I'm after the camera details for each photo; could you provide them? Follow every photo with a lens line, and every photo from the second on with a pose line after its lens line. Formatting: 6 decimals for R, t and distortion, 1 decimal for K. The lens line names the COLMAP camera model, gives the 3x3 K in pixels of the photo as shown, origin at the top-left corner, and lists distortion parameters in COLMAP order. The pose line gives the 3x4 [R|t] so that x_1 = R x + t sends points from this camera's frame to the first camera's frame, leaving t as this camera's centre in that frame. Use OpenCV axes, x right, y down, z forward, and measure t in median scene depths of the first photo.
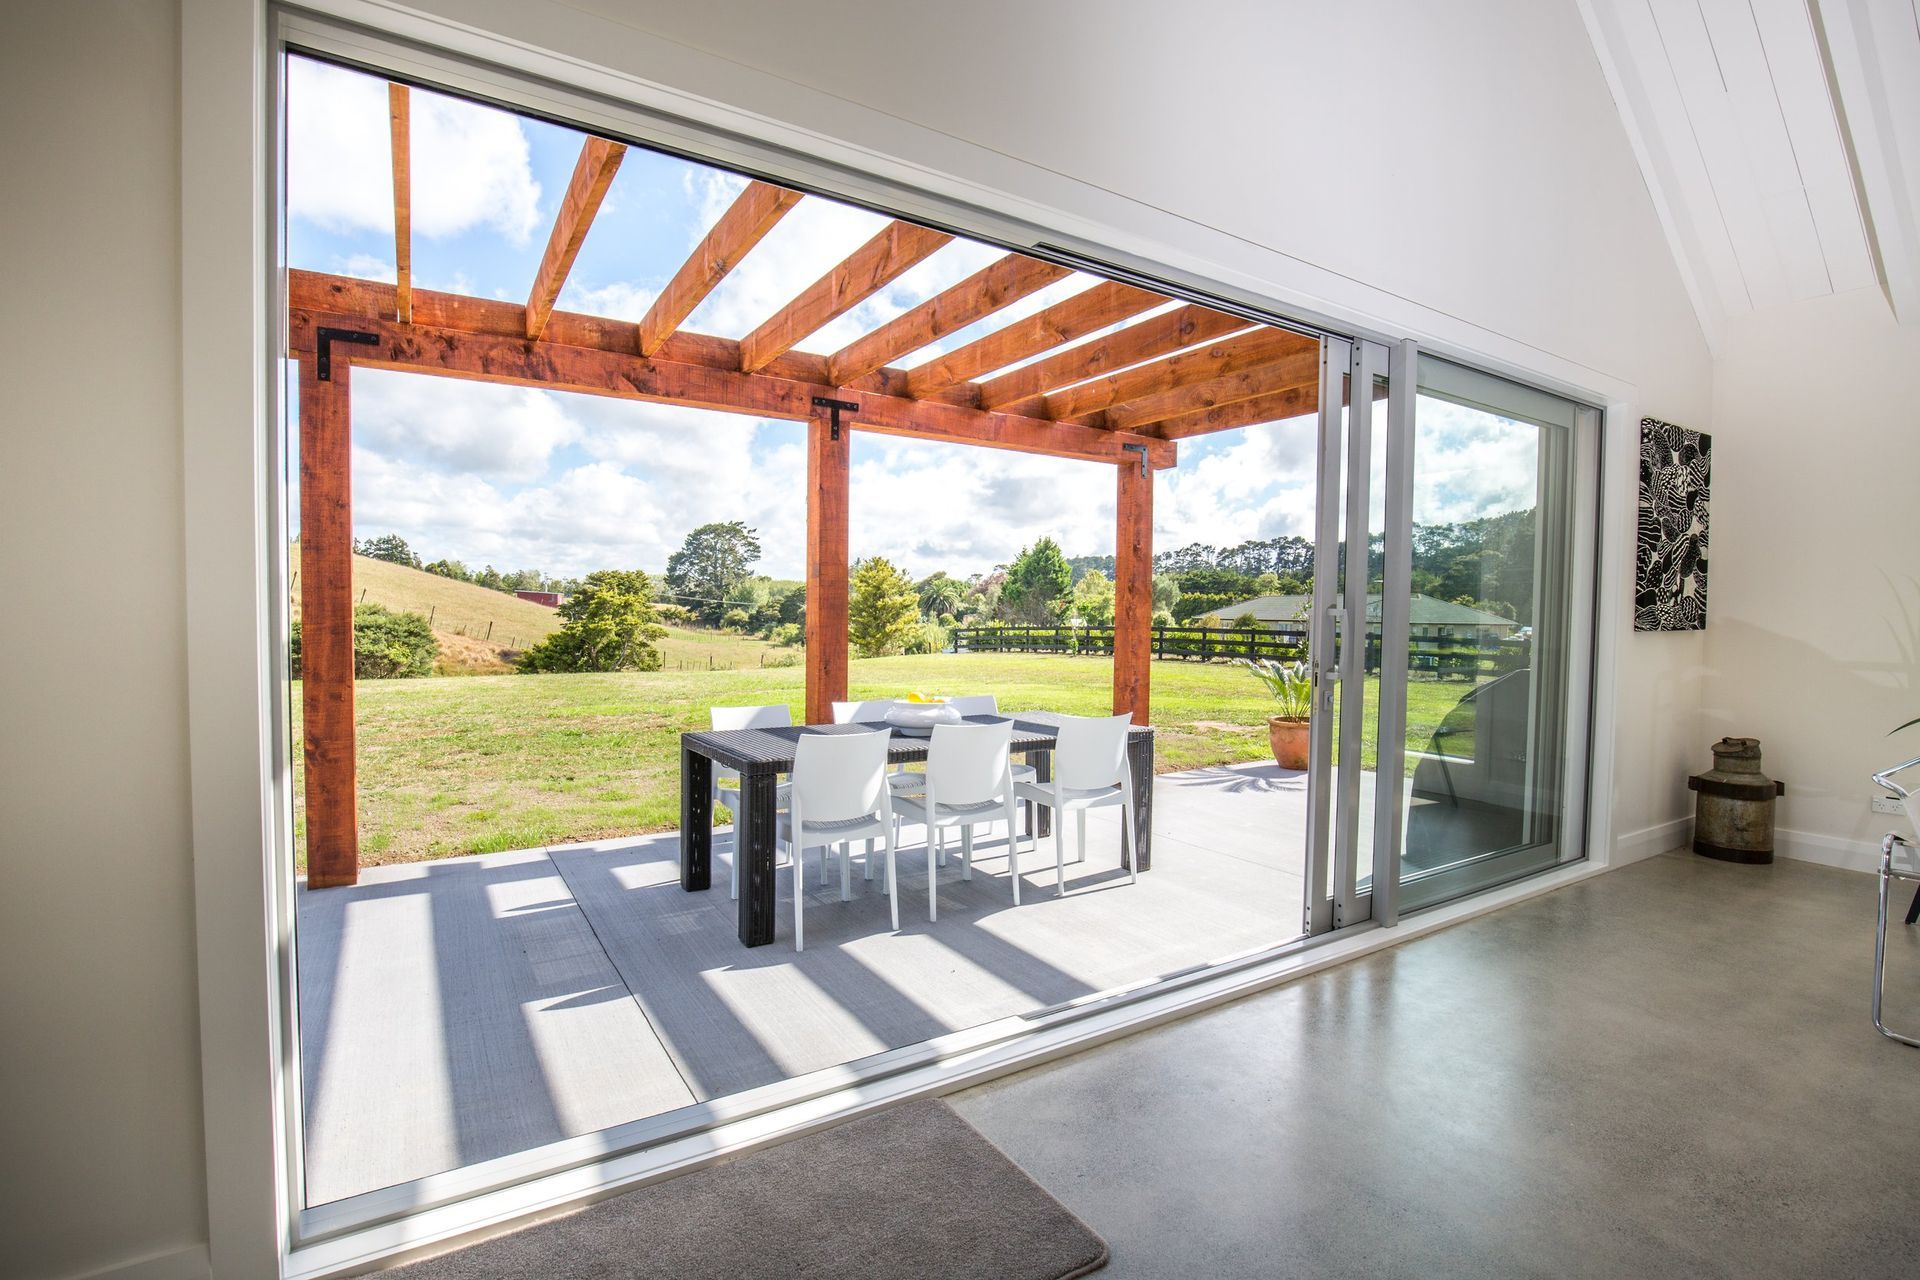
lens RADIAL K [[905.7, 0, 960.0], [0, 905.7, 640.0], [0, 0, 1]] dist [-0.031067, -0.000089]
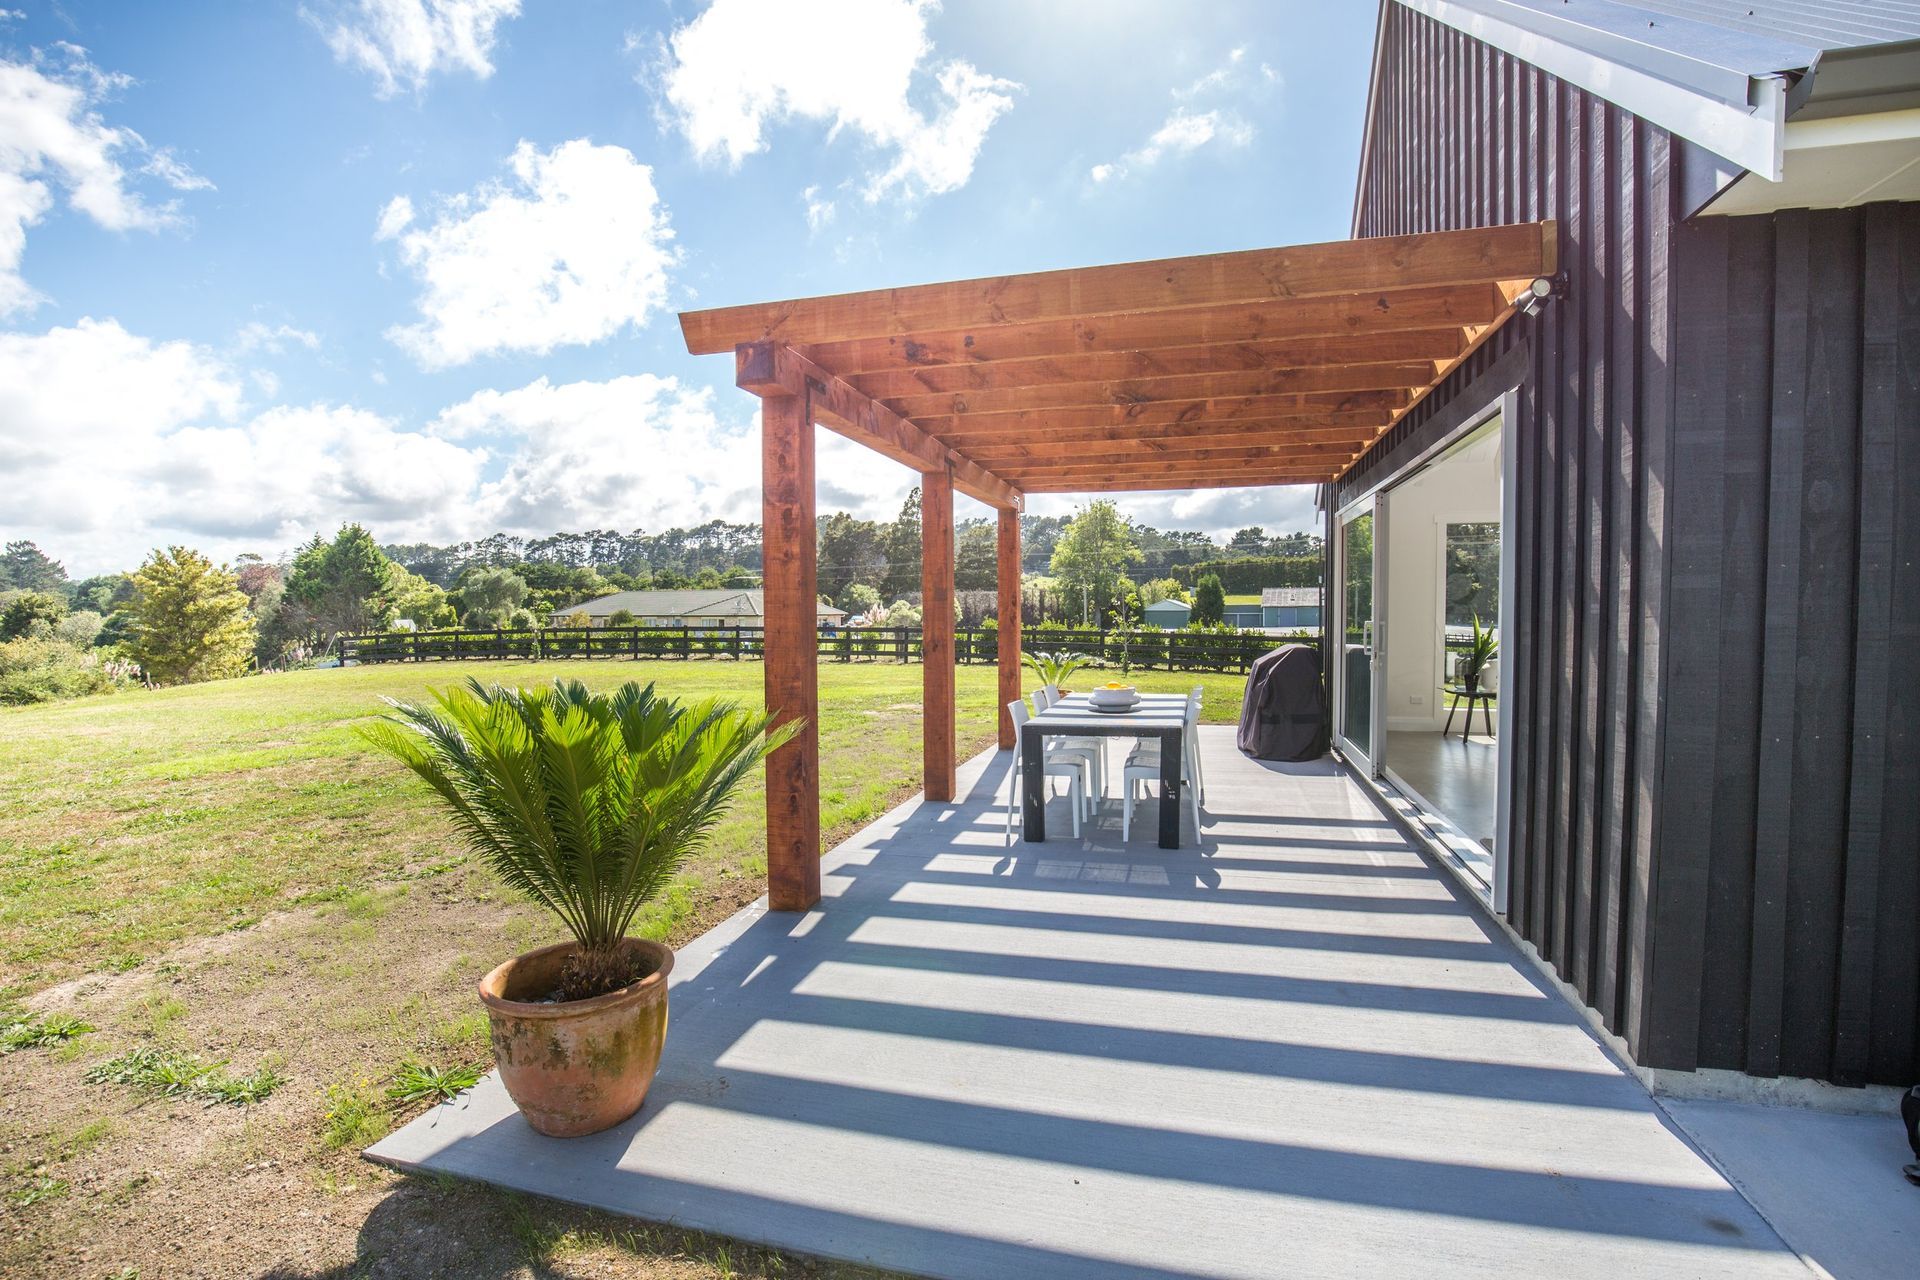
lens RADIAL K [[905.7, 0, 960.0], [0, 905.7, 640.0], [0, 0, 1]] dist [-0.031067, -0.000089]
pose [[0.744553, -0.041903, 0.666246, -0.146833], [0.037202, 0.999082, 0.021262, -0.006575], [-0.666525, 0.008955, 0.745428, 0.006334]]
